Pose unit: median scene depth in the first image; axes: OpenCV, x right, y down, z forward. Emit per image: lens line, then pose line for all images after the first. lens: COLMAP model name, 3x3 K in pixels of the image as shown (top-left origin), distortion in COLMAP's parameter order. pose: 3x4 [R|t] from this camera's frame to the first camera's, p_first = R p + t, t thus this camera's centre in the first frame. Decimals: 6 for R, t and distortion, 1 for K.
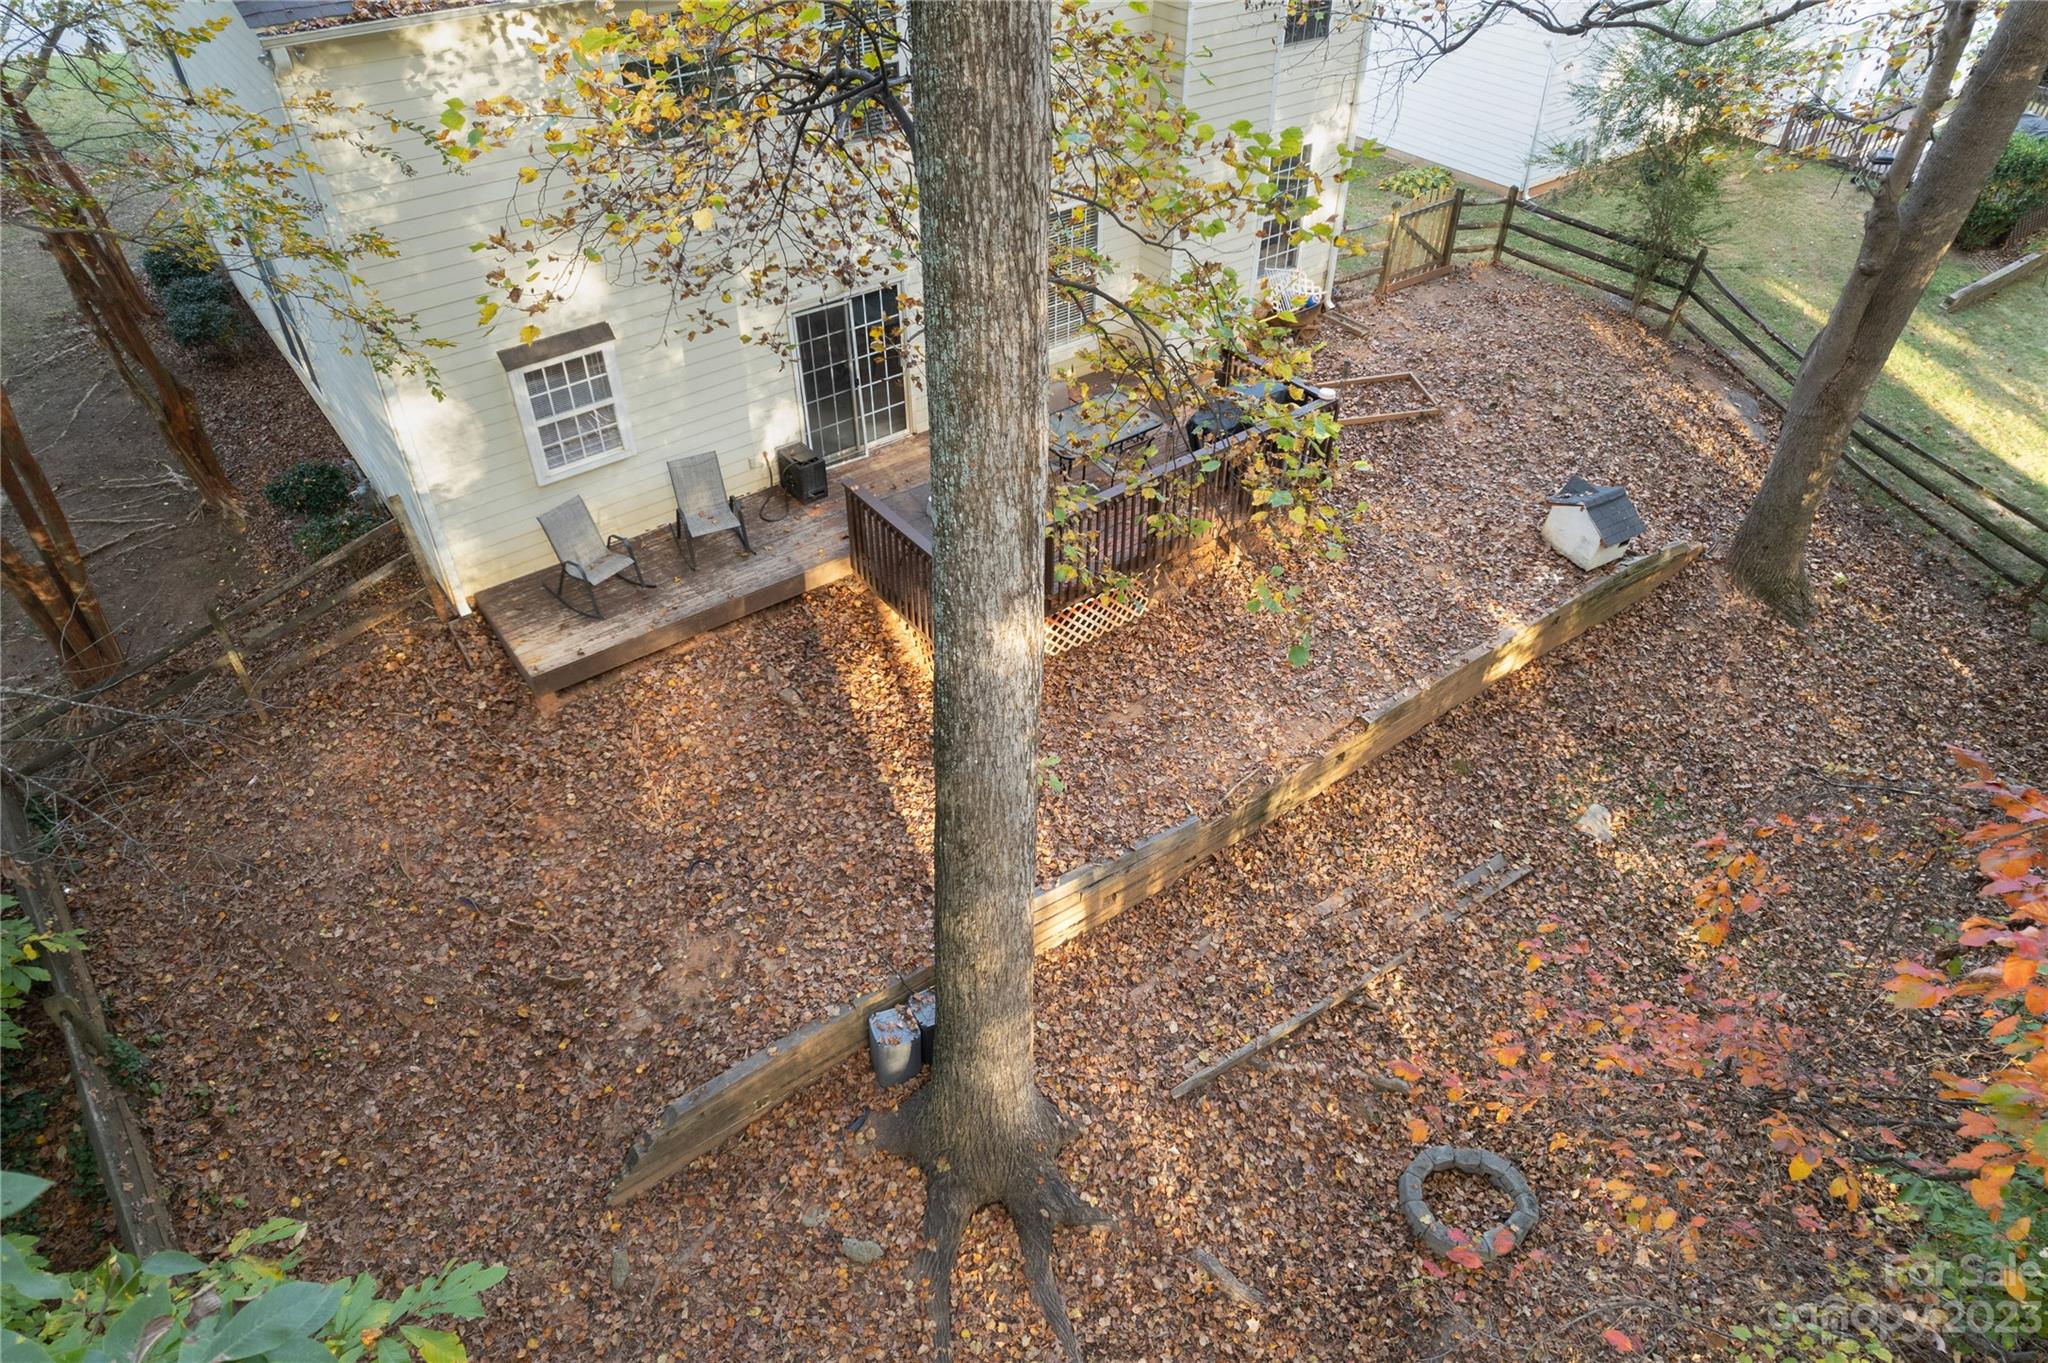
lens RADIAL K [[1306.1, 0, 1024.0], [0, 1306.1, 681.5], [0, 0, 1]] dist [-0.074683, 0.057128]
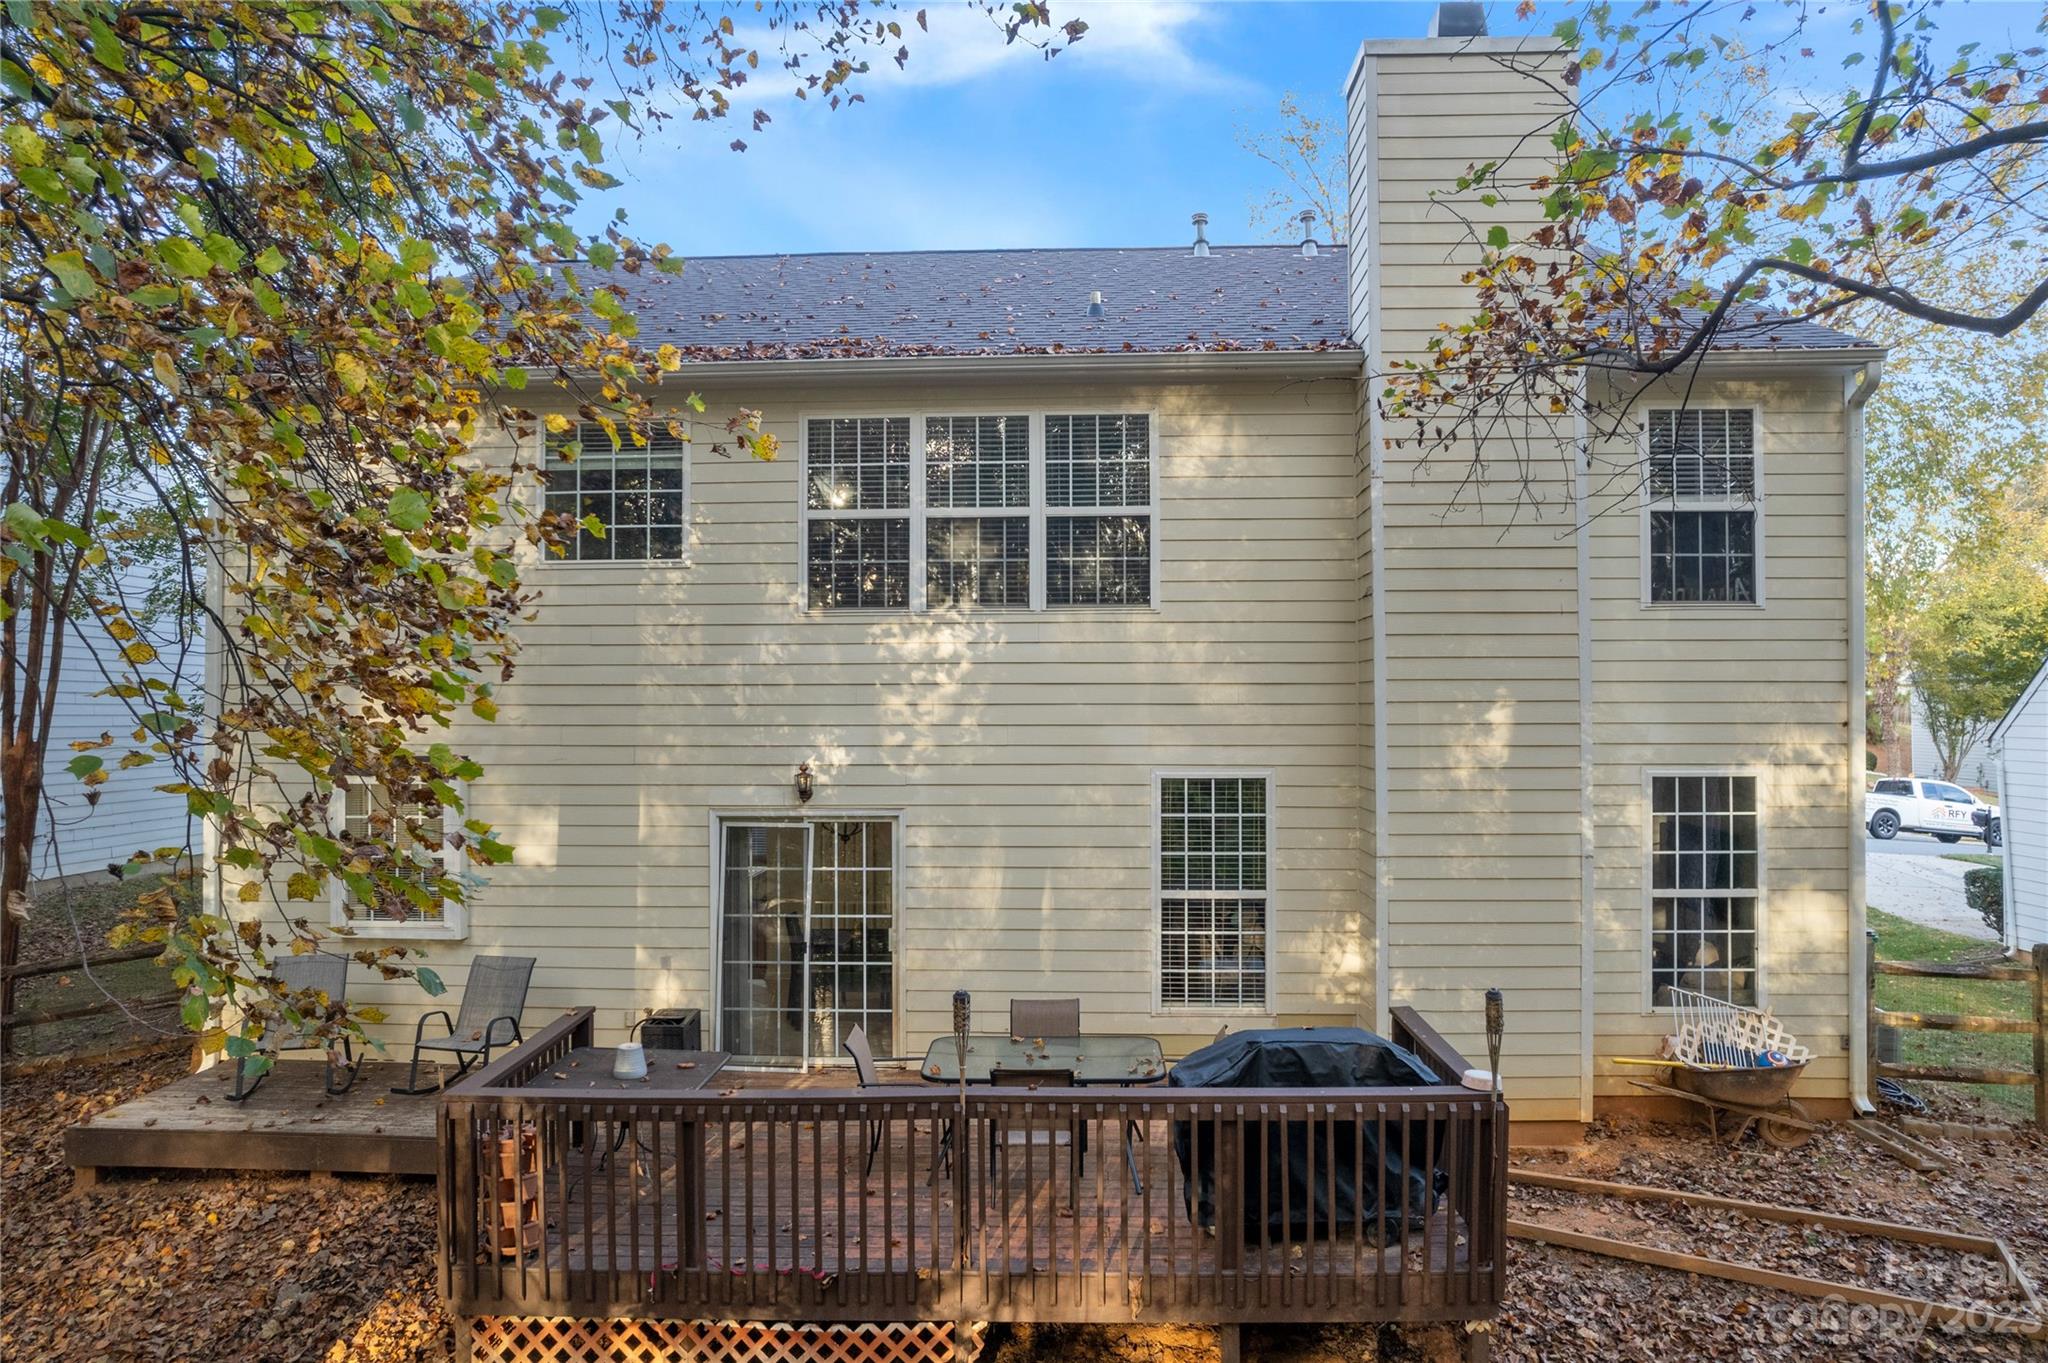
lens RADIAL K [[1319.6, 0, 1028.6], [0, 1319.6, 703.2], [0, 0, 1]] dist [-0.058586, 0.060577]
pose [[0.773080, -0.009032, -0.634245, 0.458617], [-0.405670, 0.761634, -0.505317, -0.033601], [0.487626, 0.647944, 0.585140, 0.659061]]
